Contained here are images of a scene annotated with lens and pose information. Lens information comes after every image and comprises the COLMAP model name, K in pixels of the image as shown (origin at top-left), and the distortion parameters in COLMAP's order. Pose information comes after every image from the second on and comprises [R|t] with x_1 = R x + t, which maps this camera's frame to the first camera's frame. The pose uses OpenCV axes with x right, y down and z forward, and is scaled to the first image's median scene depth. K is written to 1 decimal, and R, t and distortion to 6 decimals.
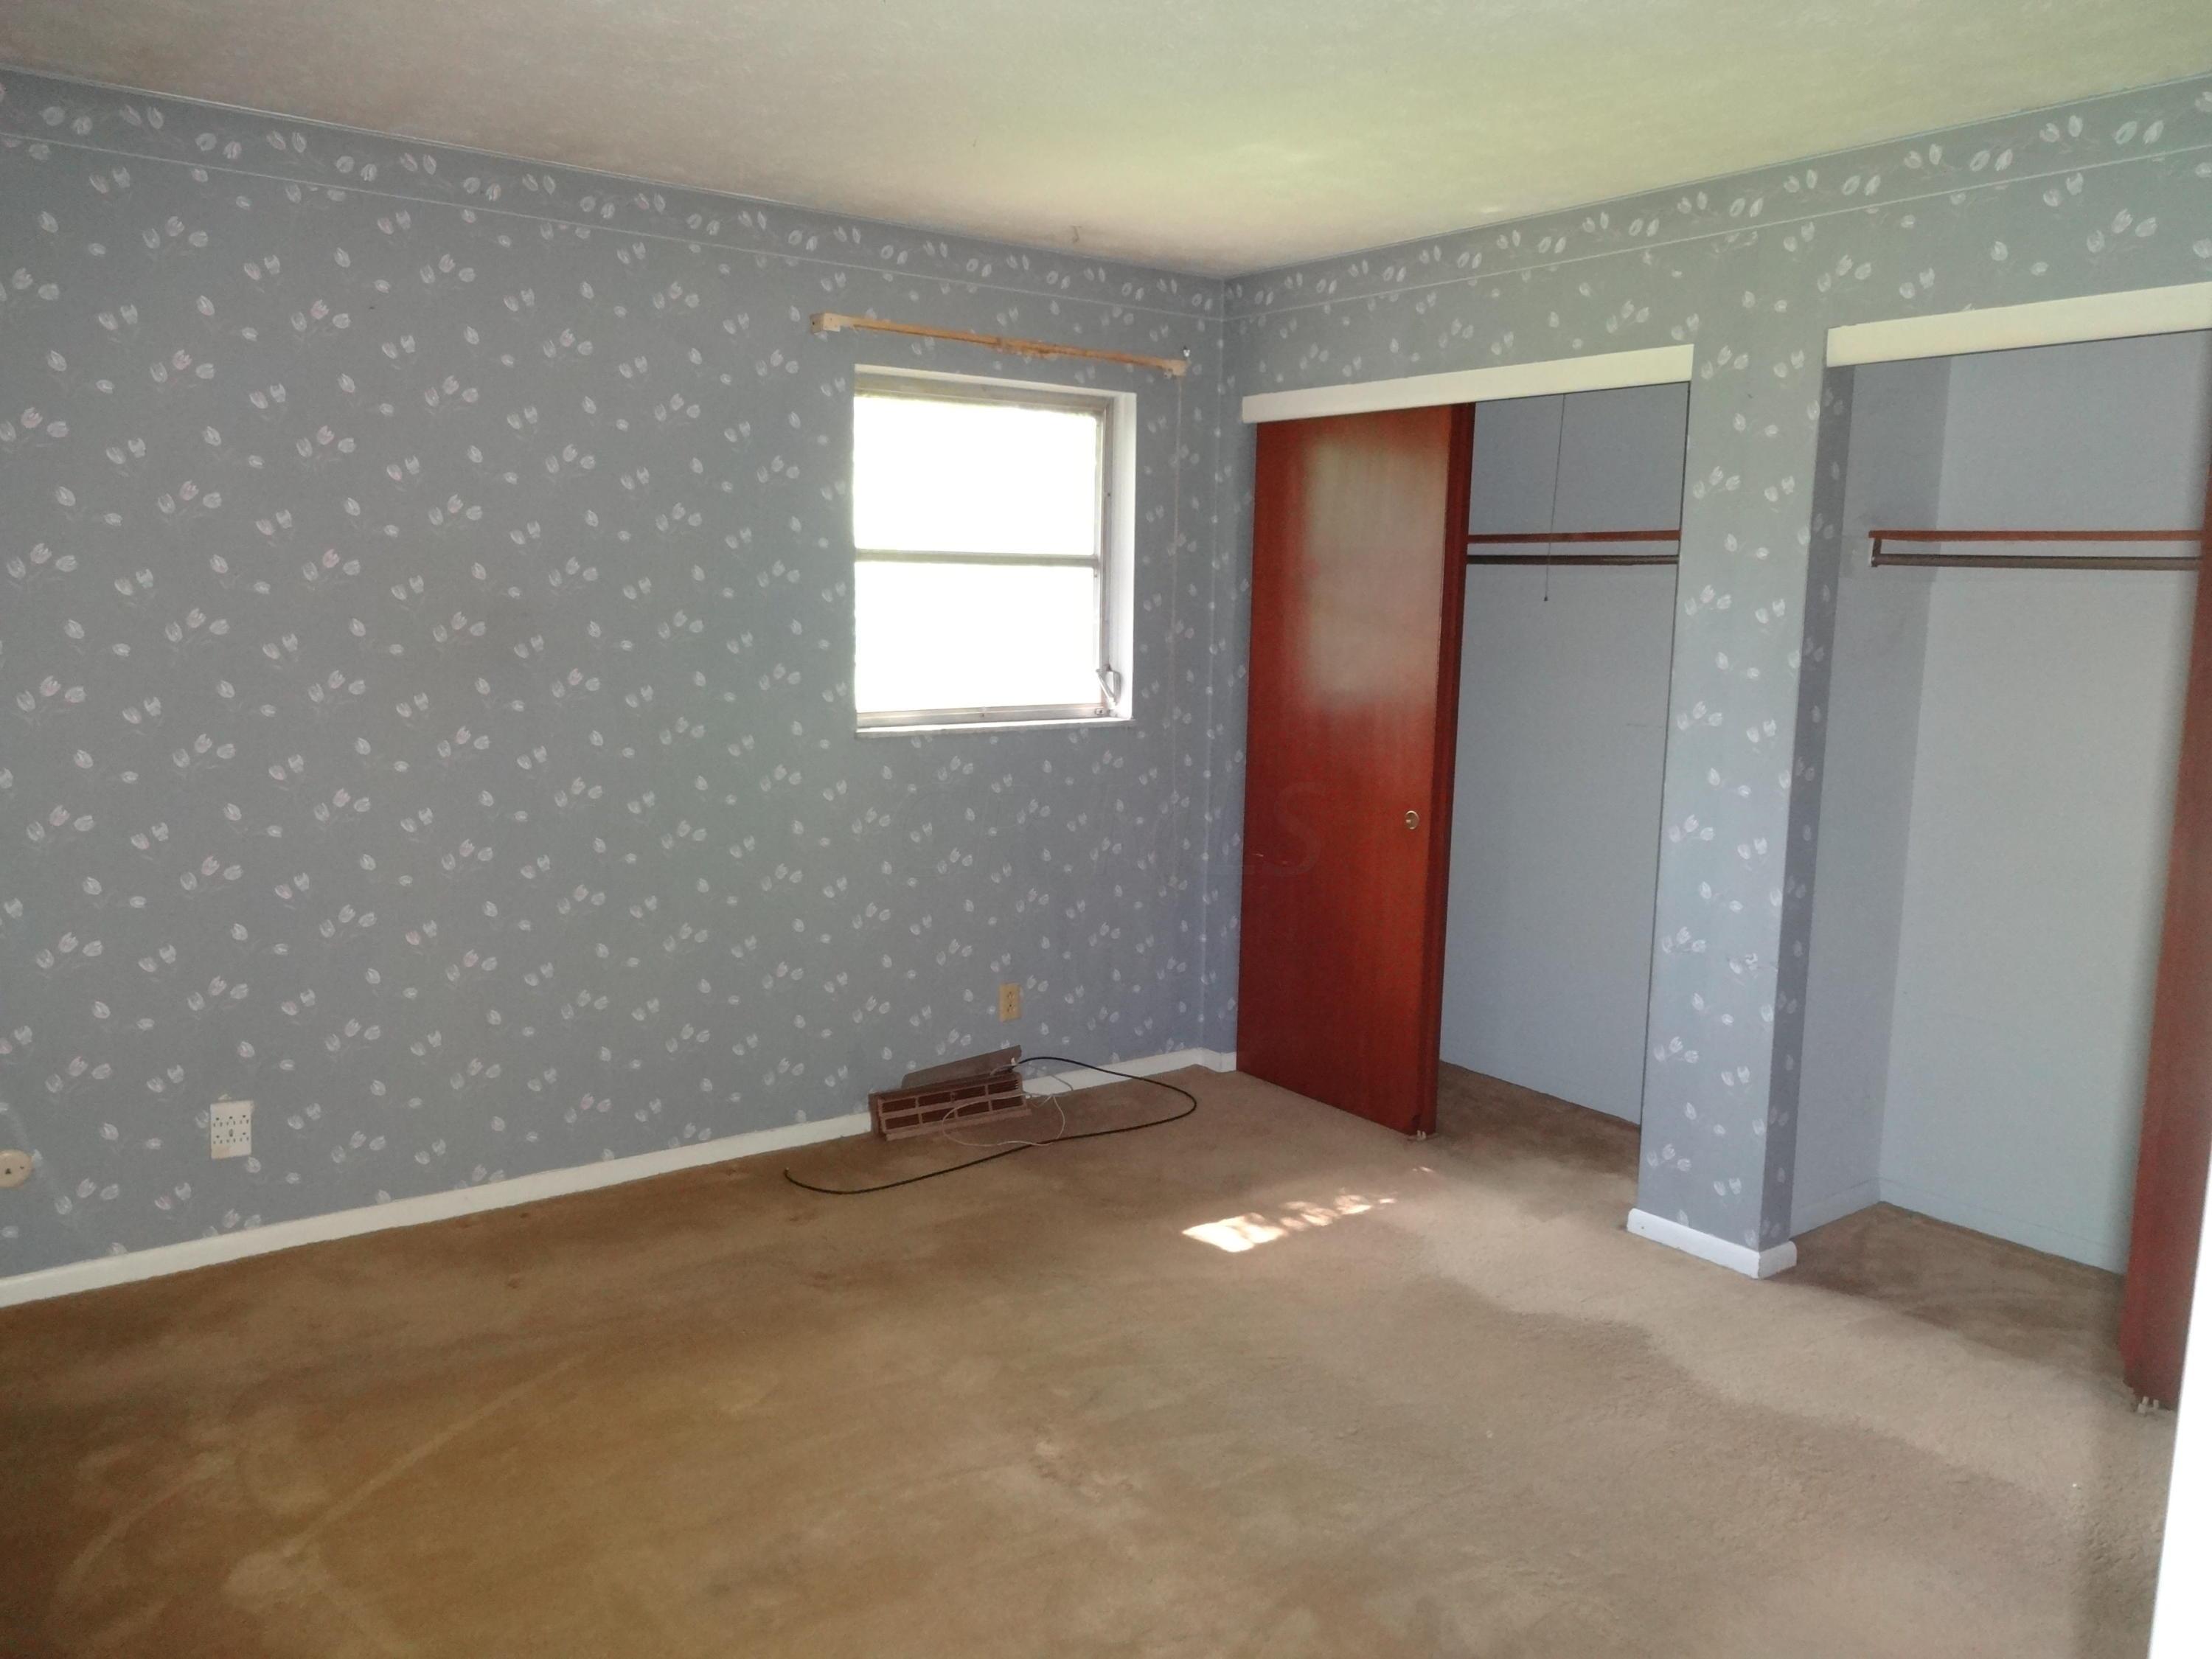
lens RADIAL K [[1628.9, 0, 1108.0], [0, 1628.9, 823.6], [0, 0, 1]] dist [-0.010486, -0.009292]
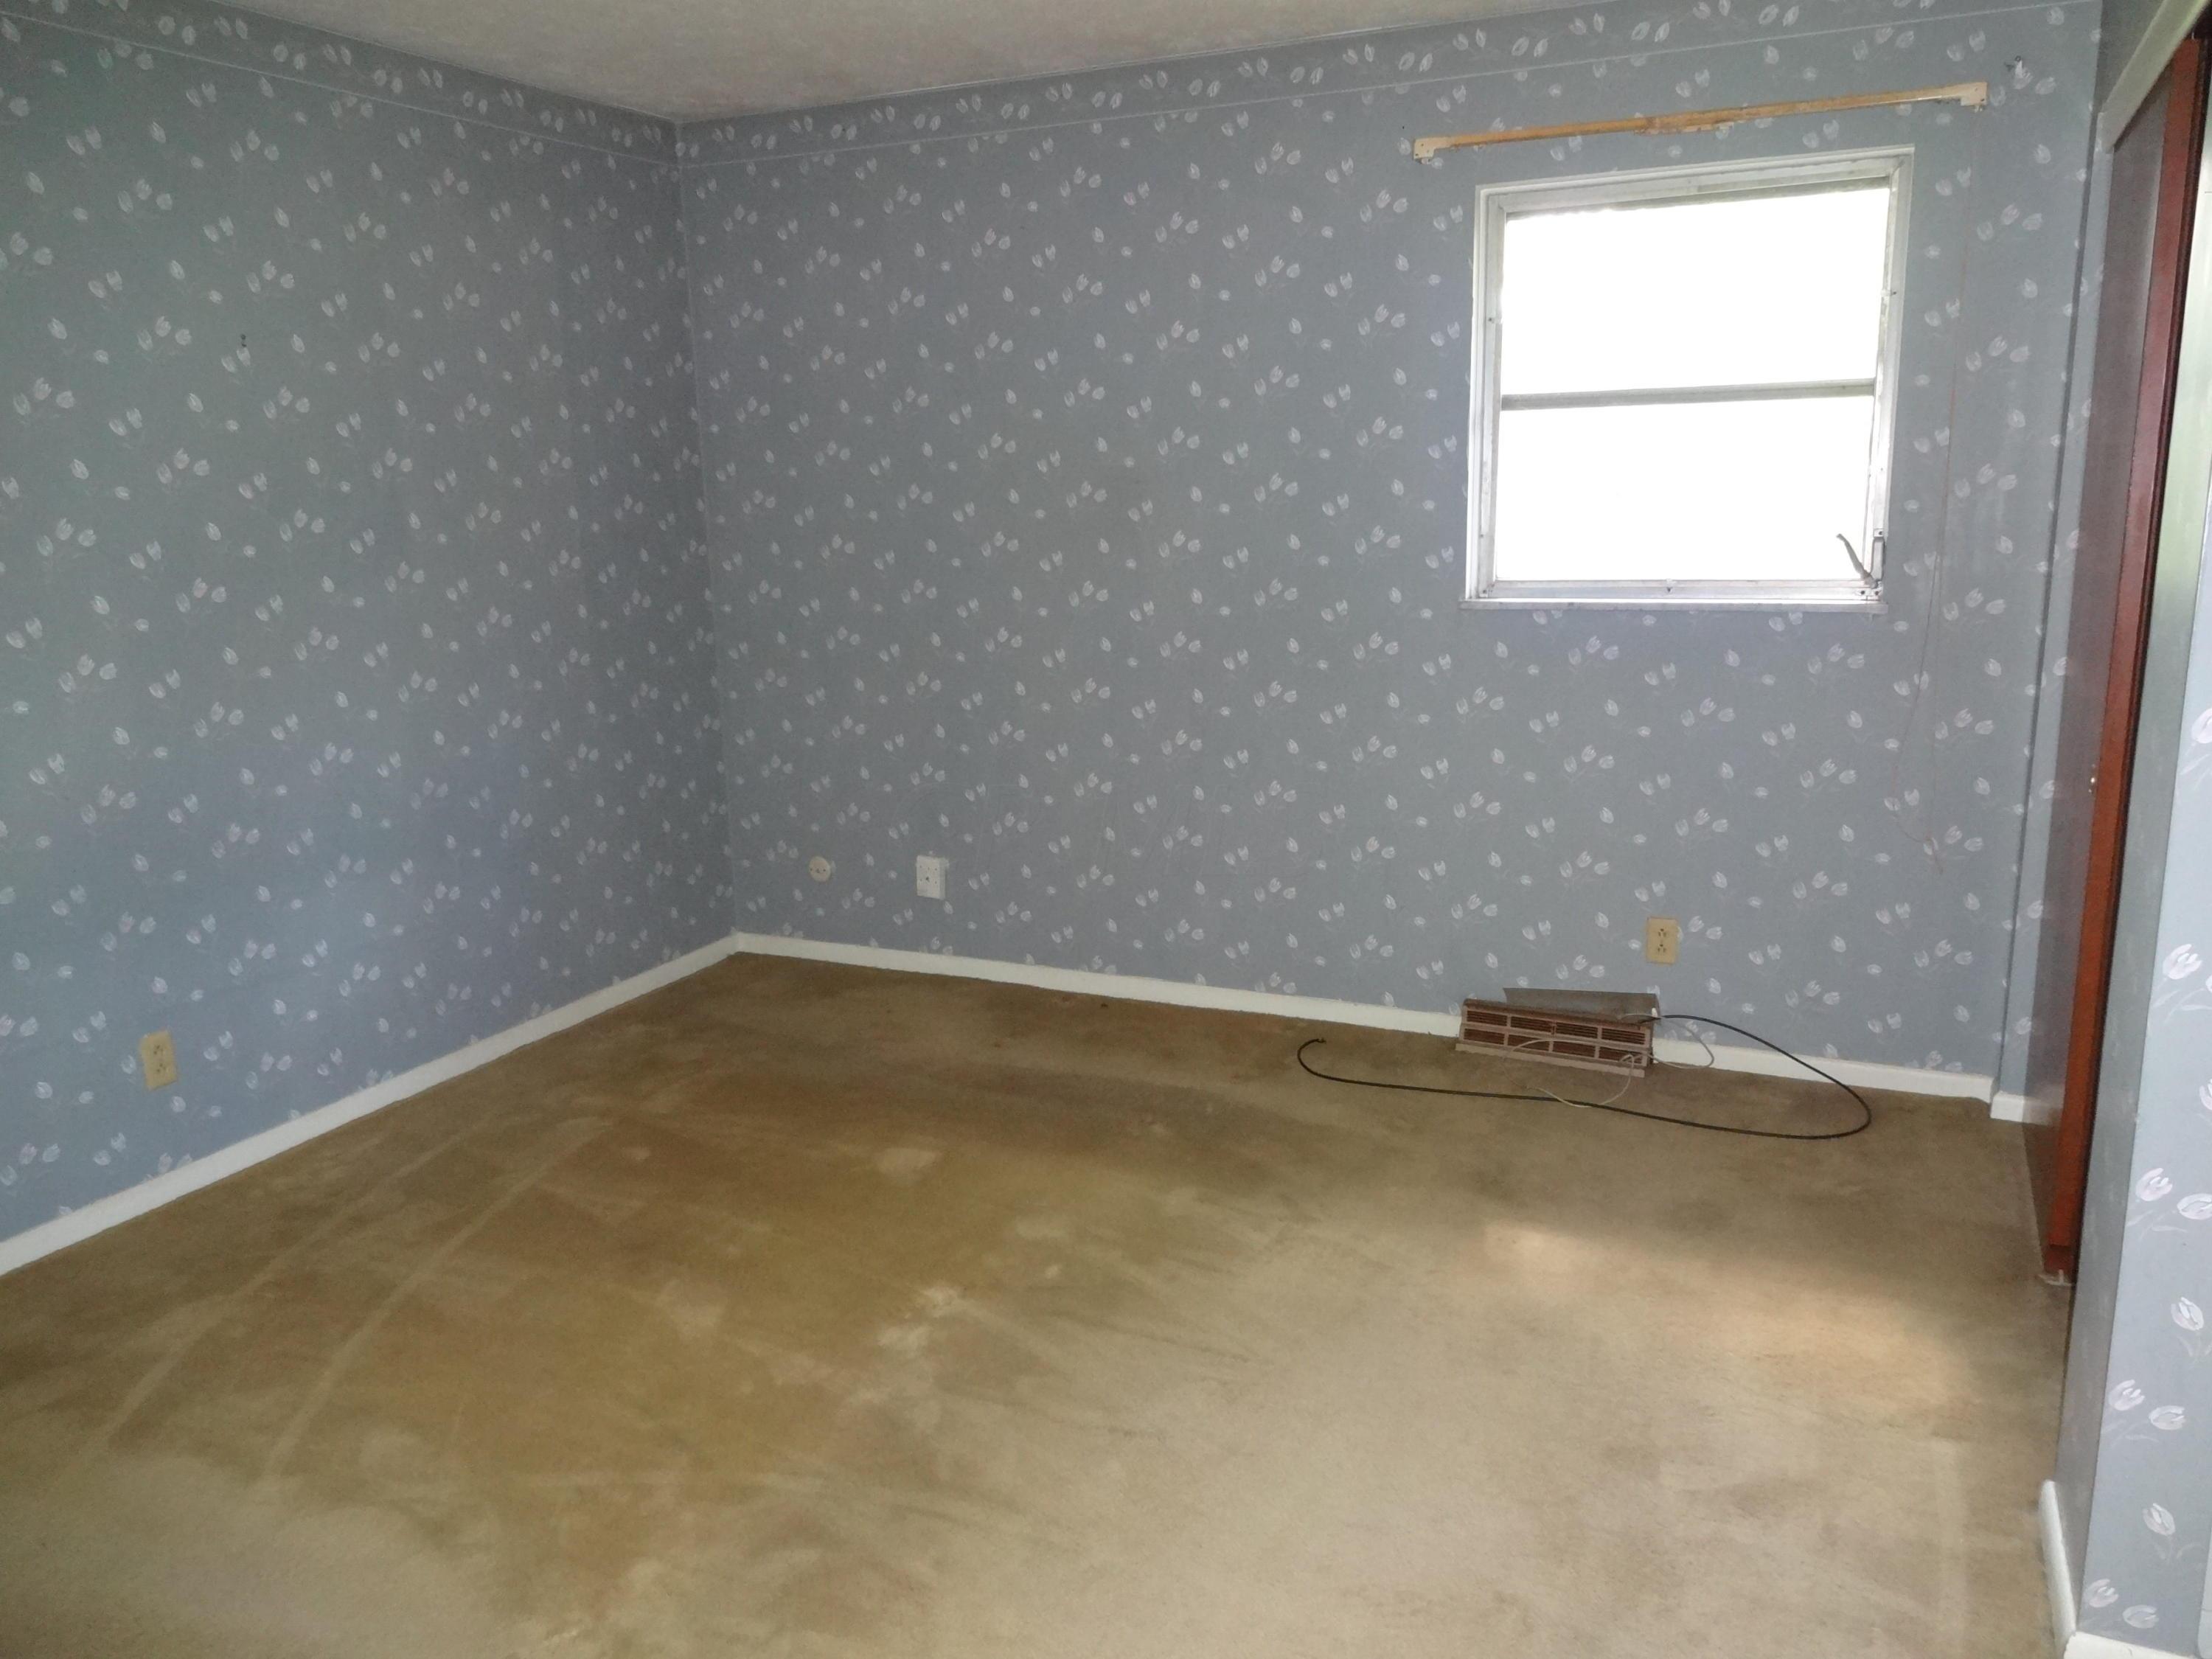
lens RADIAL K [[1628.9, 0, 1108.0], [0, 1628.9, 823.6], [0, 0, 1]] dist [-0.010486, -0.009292]
pose [[0.474278, 0.153858, -0.866827, 0.552519], [-0.088730, 0.987951, 0.126809, -0.031234], [0.875893, 0.016771, 0.482215, 0.382822]]
